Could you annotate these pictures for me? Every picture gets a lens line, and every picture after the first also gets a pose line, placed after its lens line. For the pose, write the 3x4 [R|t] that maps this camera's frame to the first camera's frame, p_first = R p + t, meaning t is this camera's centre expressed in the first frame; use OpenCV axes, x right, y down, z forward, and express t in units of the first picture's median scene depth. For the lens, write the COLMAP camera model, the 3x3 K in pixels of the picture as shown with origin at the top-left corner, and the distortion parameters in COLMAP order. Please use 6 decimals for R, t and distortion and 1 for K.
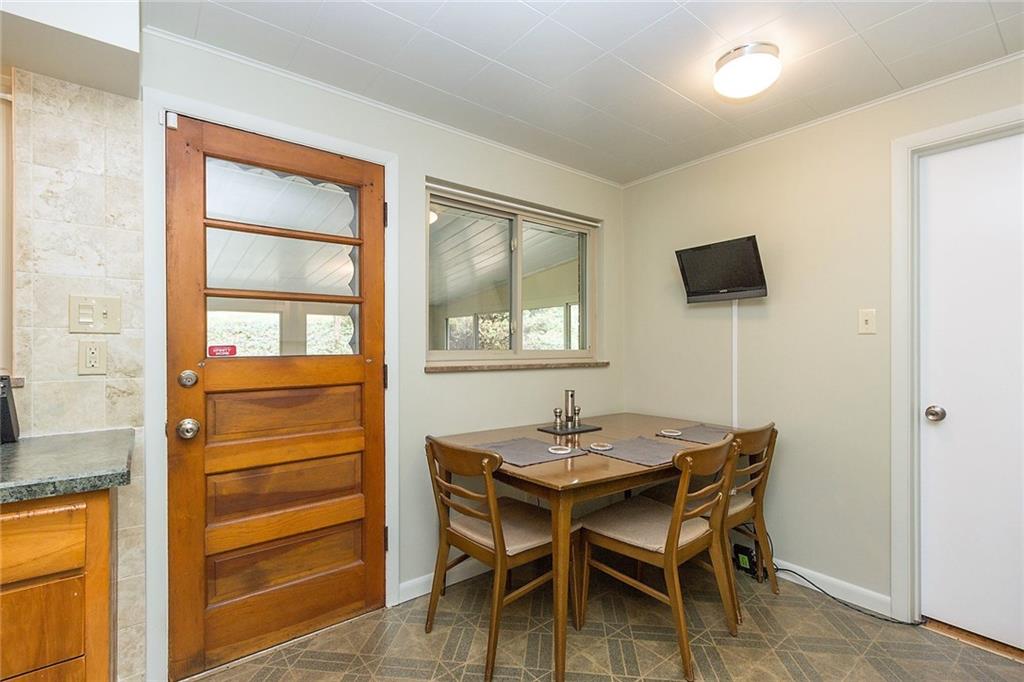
lens RADIAL K [[461.1, 0, 506.9], [0, 461.1, 345.3], [0, 0, 1]] dist [0.002581, -0.004420]
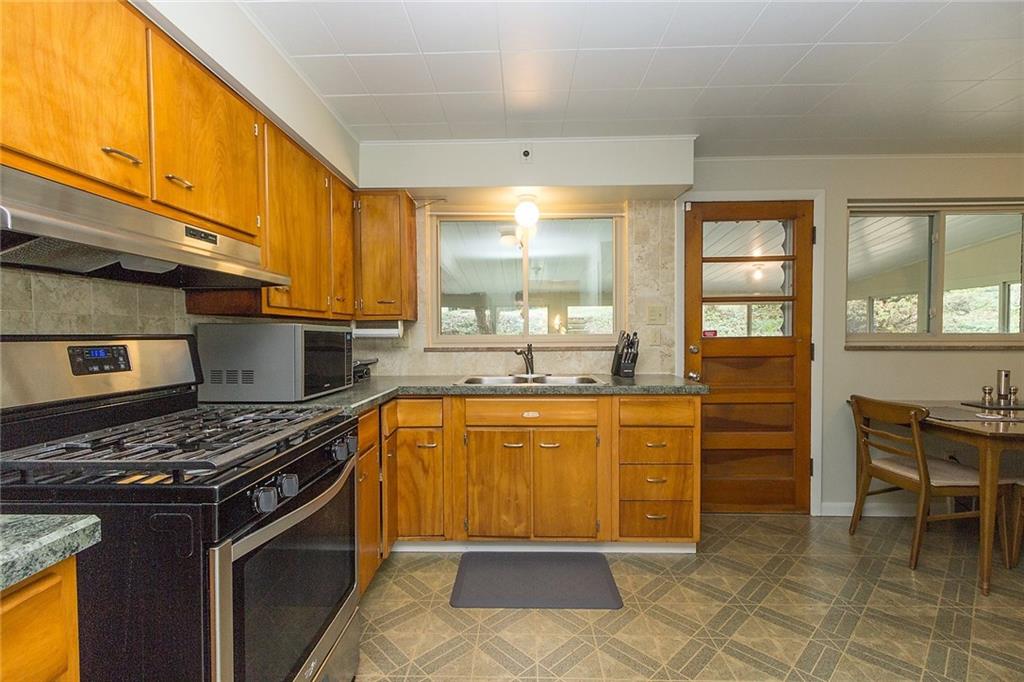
lens RADIAL K [[461.1, 0, 506.9], [0, 461.1, 345.3], [0, 0, 1]] dist [0.002581, -0.004420]
pose [[0.766461, 0.012544, -0.642168, -0.077173], [0.007489, 0.999567, 0.028464, 0.001027], [0.642247, -0.026626, 0.766035, -0.684794]]
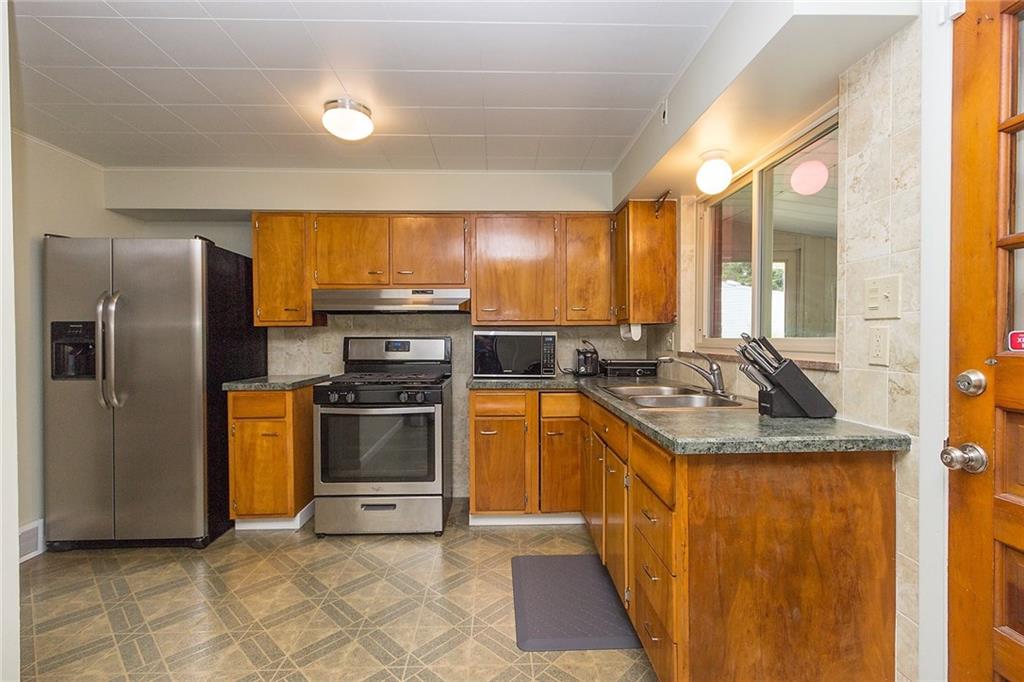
lens RADIAL K [[461.1, 0, 506.9], [0, 461.1, 345.3], [0, 0, 1]] dist [0.002581, -0.004420]
pose [[-0.593415, 0.018605, -0.804682, 0.185551], [0.007072, 0.999815, 0.017902, 0.002612], [0.804866, 0.004932, -0.593436, 0.687381]]
